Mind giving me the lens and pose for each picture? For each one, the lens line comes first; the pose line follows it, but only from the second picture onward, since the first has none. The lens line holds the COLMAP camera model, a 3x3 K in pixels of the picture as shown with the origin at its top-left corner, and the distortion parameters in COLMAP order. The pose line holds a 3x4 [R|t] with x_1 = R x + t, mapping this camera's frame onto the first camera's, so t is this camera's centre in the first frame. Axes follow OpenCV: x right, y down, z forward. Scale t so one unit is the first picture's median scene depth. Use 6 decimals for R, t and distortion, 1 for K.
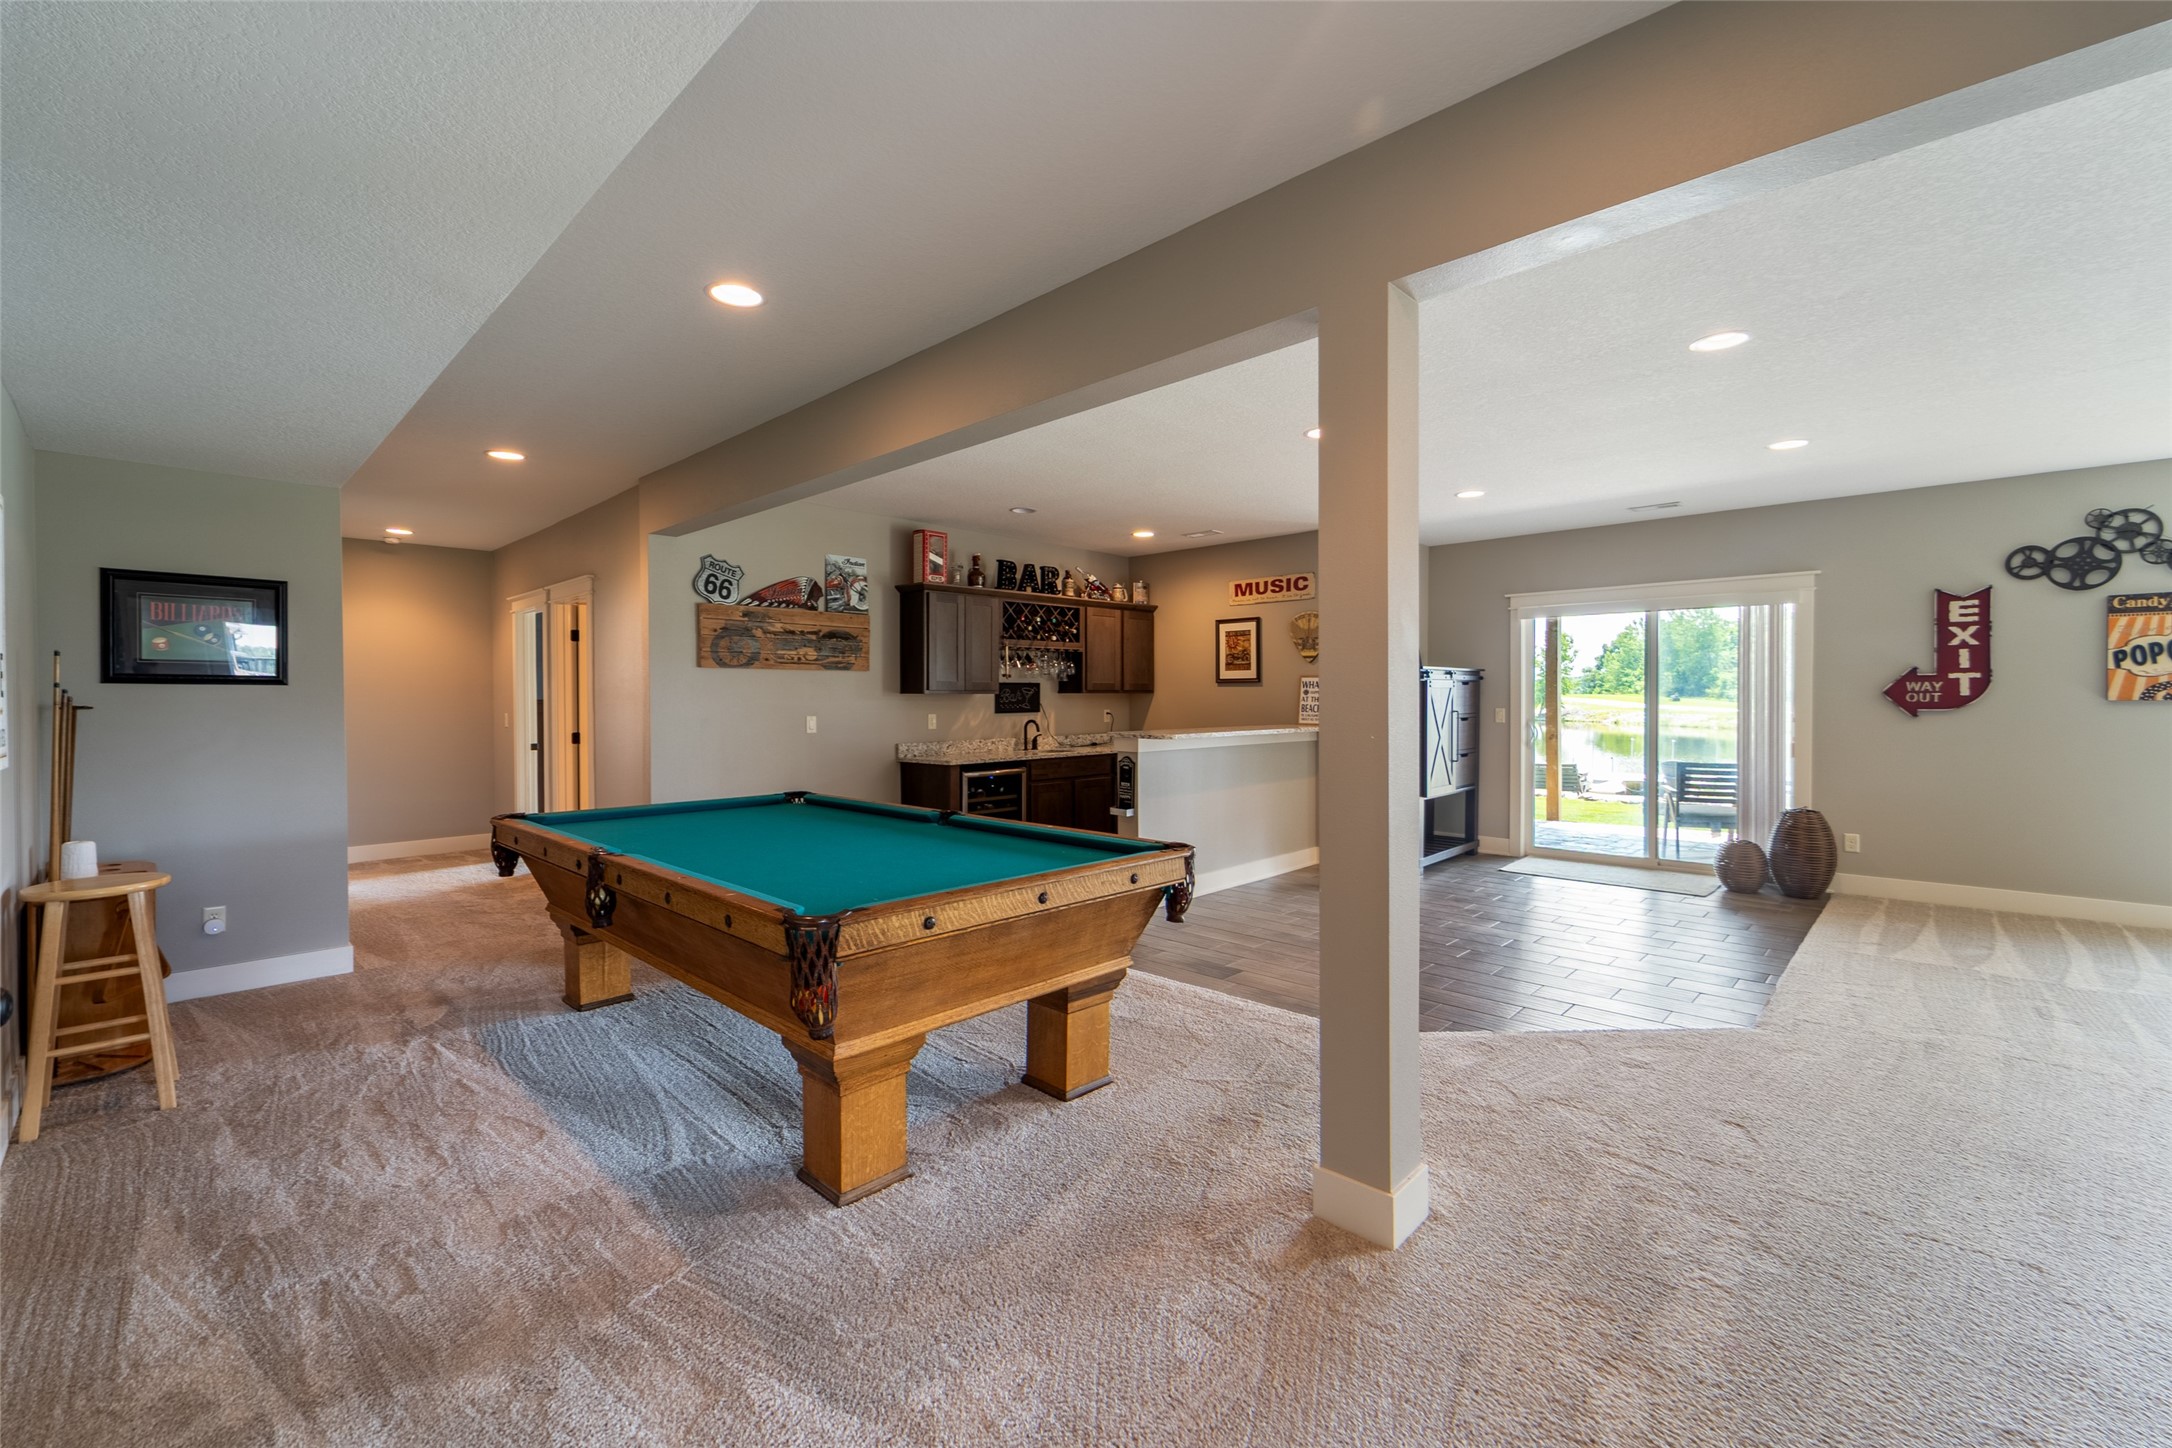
lens RADIAL K [[914.7, 0, 1072.2], [0, 914.7, 714.2], [0, 0, 1]] dist [0.001154, -0.000191]
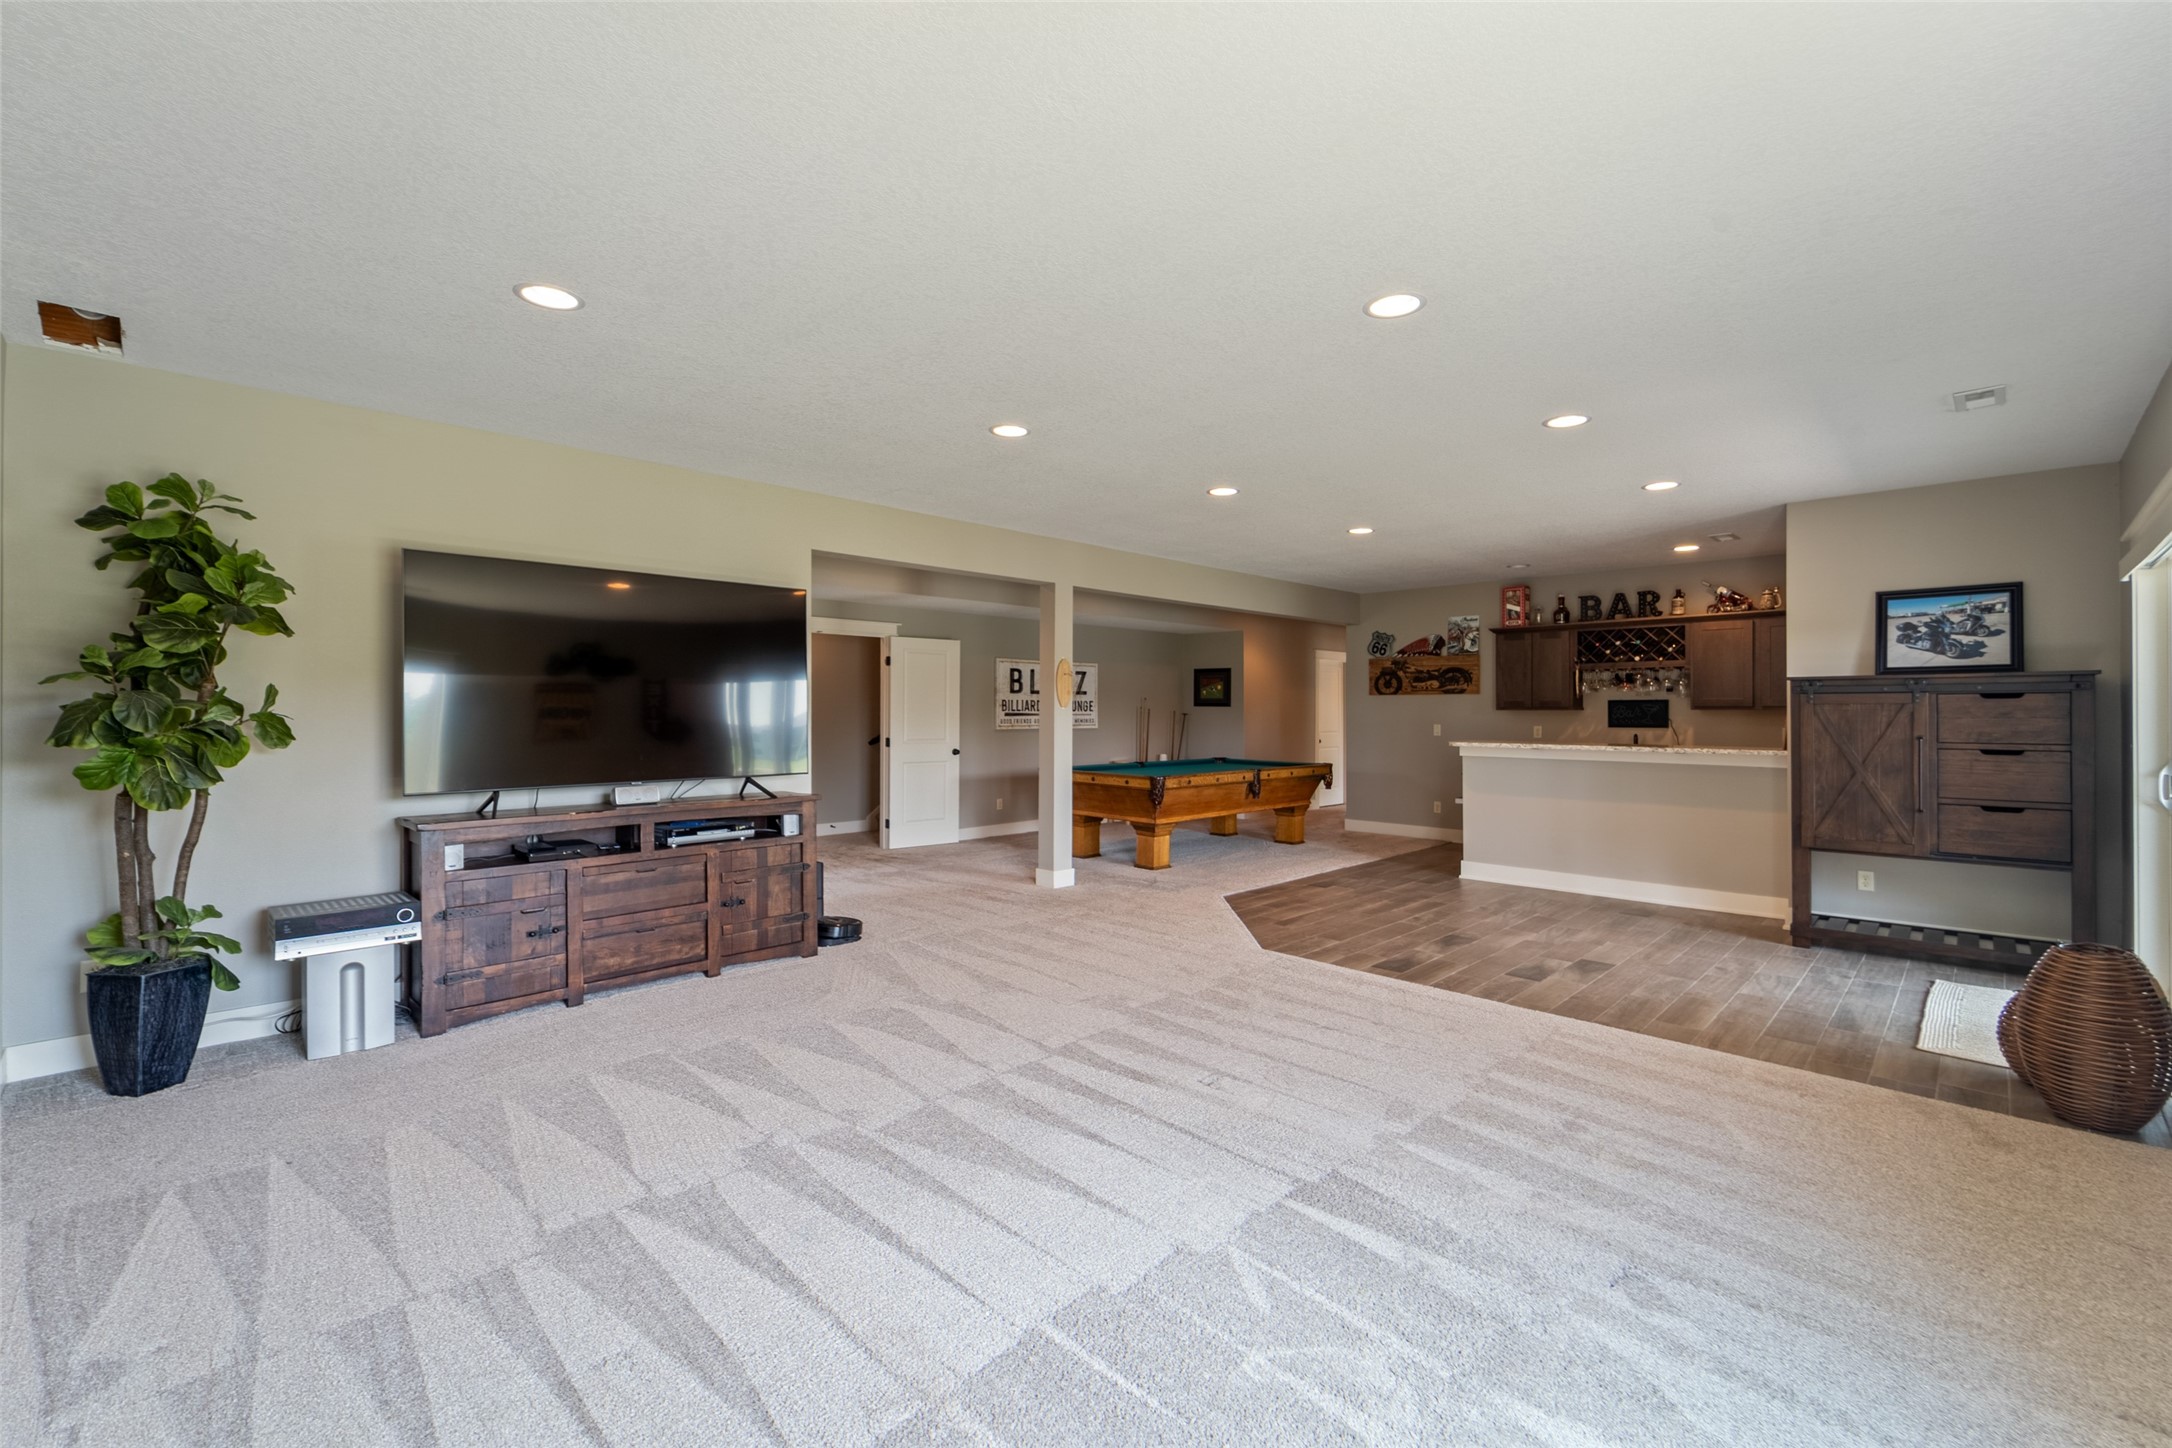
lens RADIAL K [[914.7, 0, 1072.2], [0, 914.7, 714.2], [0, 0, 1]] dist [0.001154, -0.000191]
pose [[-0.010739, -0.002975, -0.999938, 1.223416], [-0.029027, 0.999575, -0.002662, 0.006228], [0.999521, 0.028996, -0.010821, 0.394842]]
